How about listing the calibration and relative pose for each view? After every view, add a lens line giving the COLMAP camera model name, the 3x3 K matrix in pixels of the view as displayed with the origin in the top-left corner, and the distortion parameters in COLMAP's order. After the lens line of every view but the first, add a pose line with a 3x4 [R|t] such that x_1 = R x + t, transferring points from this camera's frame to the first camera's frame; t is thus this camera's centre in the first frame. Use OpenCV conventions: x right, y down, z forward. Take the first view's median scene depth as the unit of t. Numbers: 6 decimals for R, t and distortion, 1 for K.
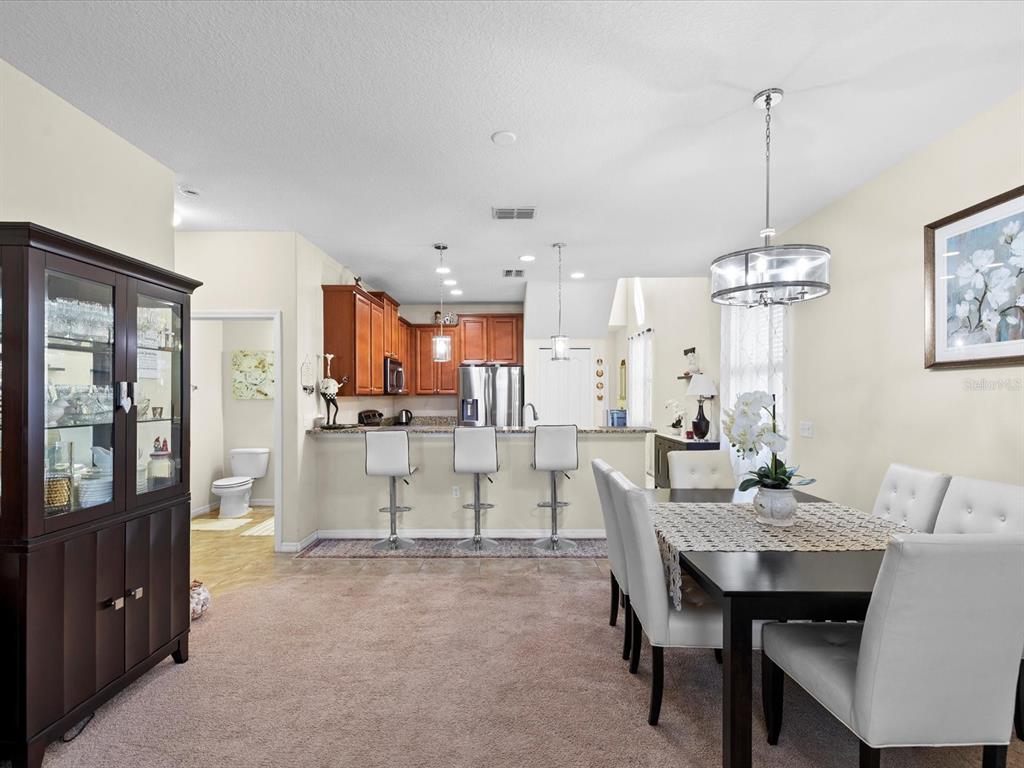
lens RADIAL K [[503.3, 0, 513.0], [0, 503.3, 395.4], [0, 0, 1]] dist [0.001235, 0.000230]
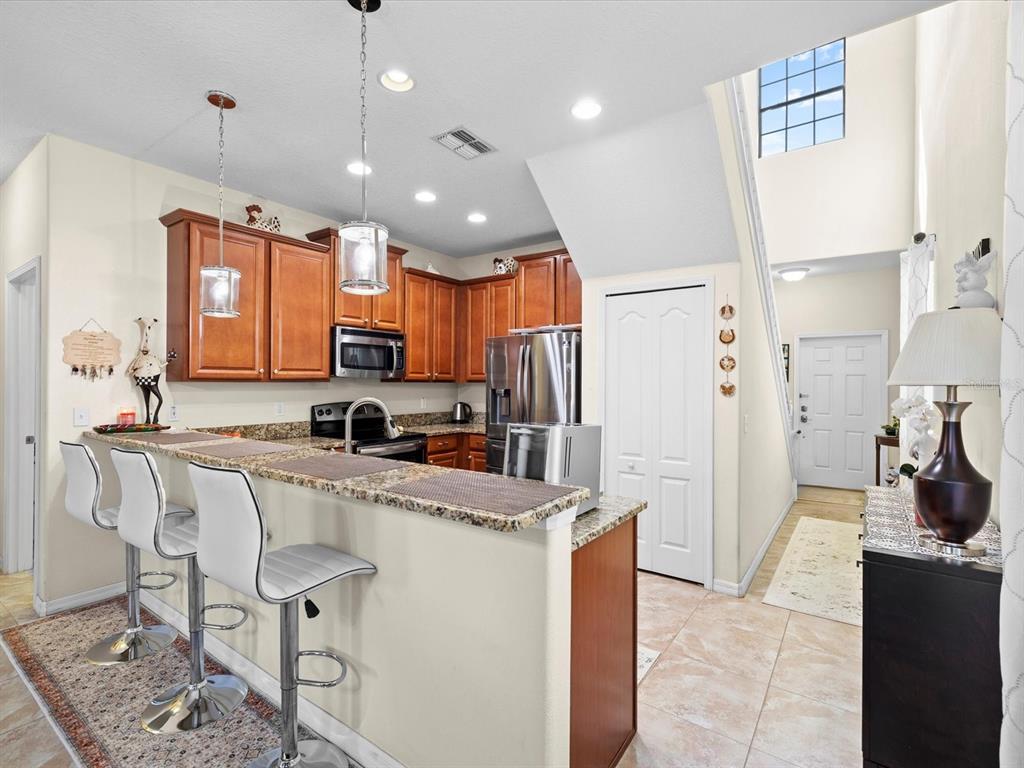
lens RADIAL K [[496.8, 0, 500.2], [0, 496.8, 380.5], [0, 0, 1]] dist [0.002736, 0.000442]
pose [[0.807081, 0.003946, -0.590427, 0.329961], [-0.007879, 0.999961, -0.004087, -0.000196], [0.590388, 0.007951, 0.807081, 0.618854]]
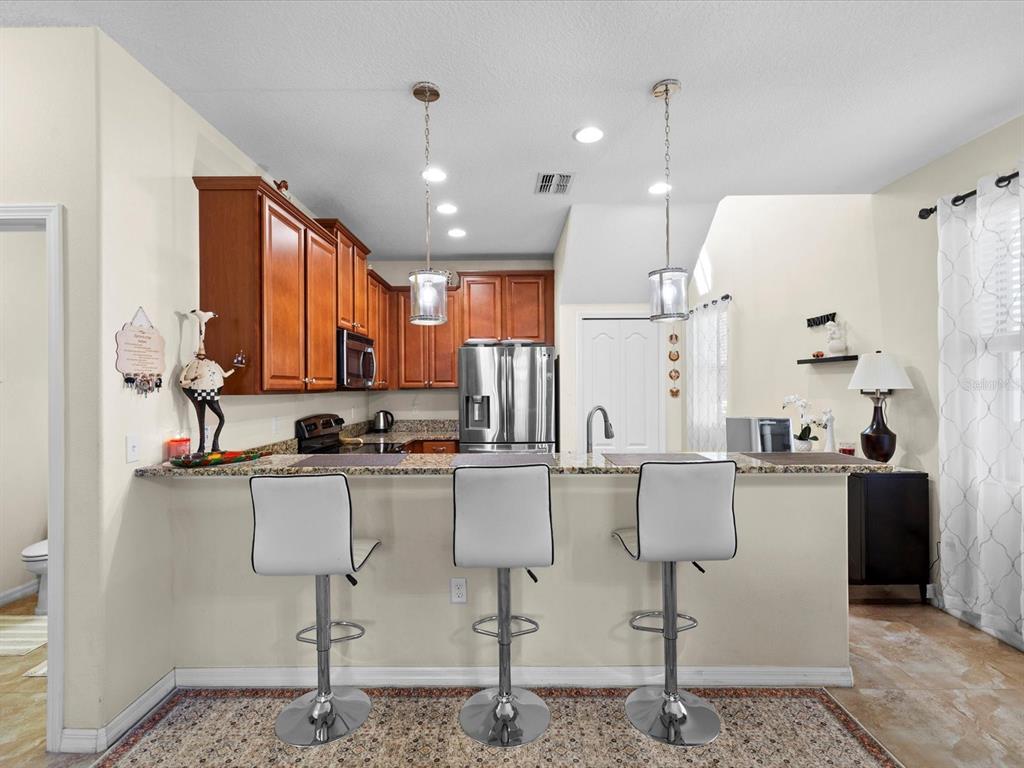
lens RADIAL K [[495.2, 0, 512.0], [0, 495.2, 384.0], [0, 0, 1]] dist [0.001746, 0.001047]
pose [[0.999992, -0.003888, 0.000574, -0.049498], [0.003892, 0.999971, -0.006497, -0.004181], [-0.000548, 0.006499, 0.999979, 0.423335]]
